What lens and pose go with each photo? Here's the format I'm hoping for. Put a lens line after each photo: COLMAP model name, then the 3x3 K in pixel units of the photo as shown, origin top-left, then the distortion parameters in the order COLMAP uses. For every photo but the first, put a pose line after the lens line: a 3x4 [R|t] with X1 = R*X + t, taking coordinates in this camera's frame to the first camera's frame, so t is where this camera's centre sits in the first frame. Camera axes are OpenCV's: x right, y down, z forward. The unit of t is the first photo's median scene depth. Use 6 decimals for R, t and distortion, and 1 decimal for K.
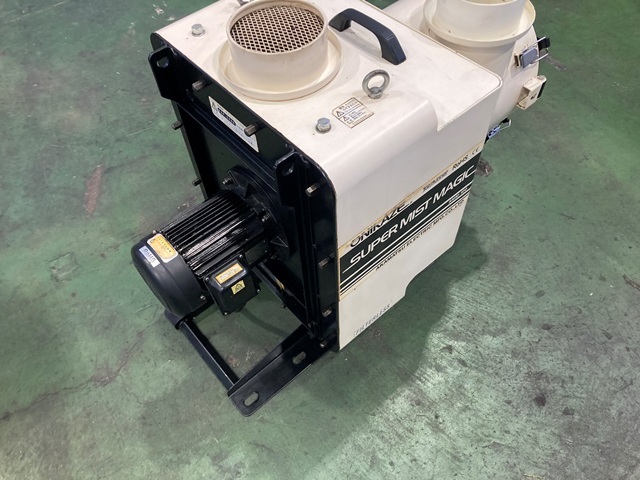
lens RADIAL K [[526.4, 0, 313.7], [0, 526.4, 240.7], [0, 0, 1]] dist [0.009008, 0.001537]
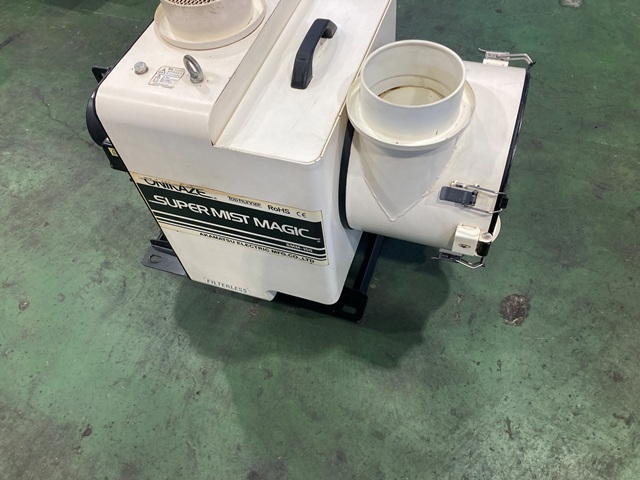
lens RADIAL K [[528.0, 0, 317.4], [0, 528.0, 236.5], [0, 0, 1]] dist [0.009936, 0.000908]
pose [[0.506056, 0.706113, -0.495290, 0.651399], [-0.660023, 0.686707, 0.304637, -0.358095], [0.555227, 0.172739, 0.813563, 0.214484]]
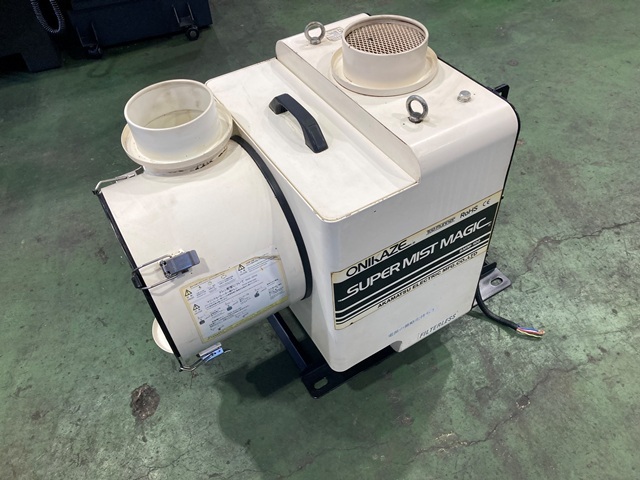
lens RADIAL K [[533.8, 0, 323.6], [0, 533.8, 226.4], [0, 0, 1]] dist [-0.000704, 0.003629]
pose [[-0.981221, -0.050608, 0.186132, -0.120798], [0.192211, -0.175721, 0.965493, -1.107638], [-0.016154, 0.983138, 0.182149, 0.800703]]
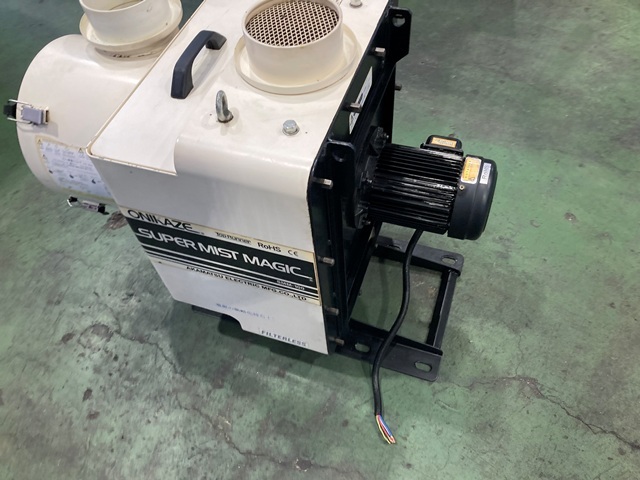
lens RADIAL K [[530.7, 0, 309.5], [0, 530.7, 242.8], [0, 0, 1]] dist [0.005408, 0.007021]
pose [[-0.490436, -0.650105, 0.580376, -0.628889], [0.766418, -0.004752, 0.642324, -0.686313], [-0.414820, 0.759829, 0.500583, 0.535709]]
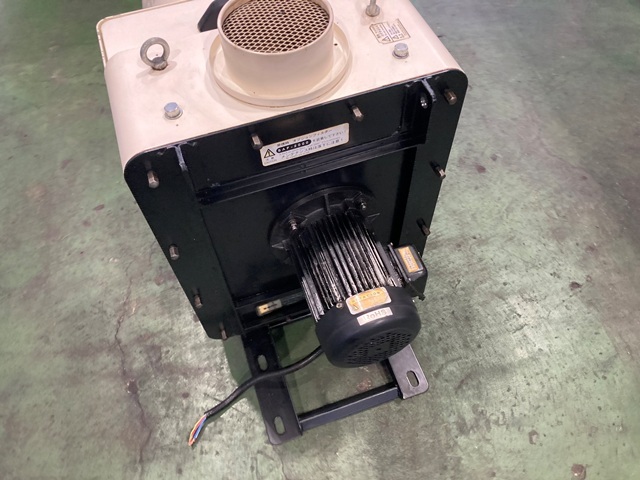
lens RADIAL K [[530.7, 0, 309.5], [0, 530.7, 242.8], [0, 0, 1]] dist [0.005408, 0.007021]
pose [[0.375562, -0.759114, 0.531694, -0.531031], [0.768577, 0.575692, 0.279047, -0.264190], [-0.517921, 0.303848, 0.799646, 0.252466]]
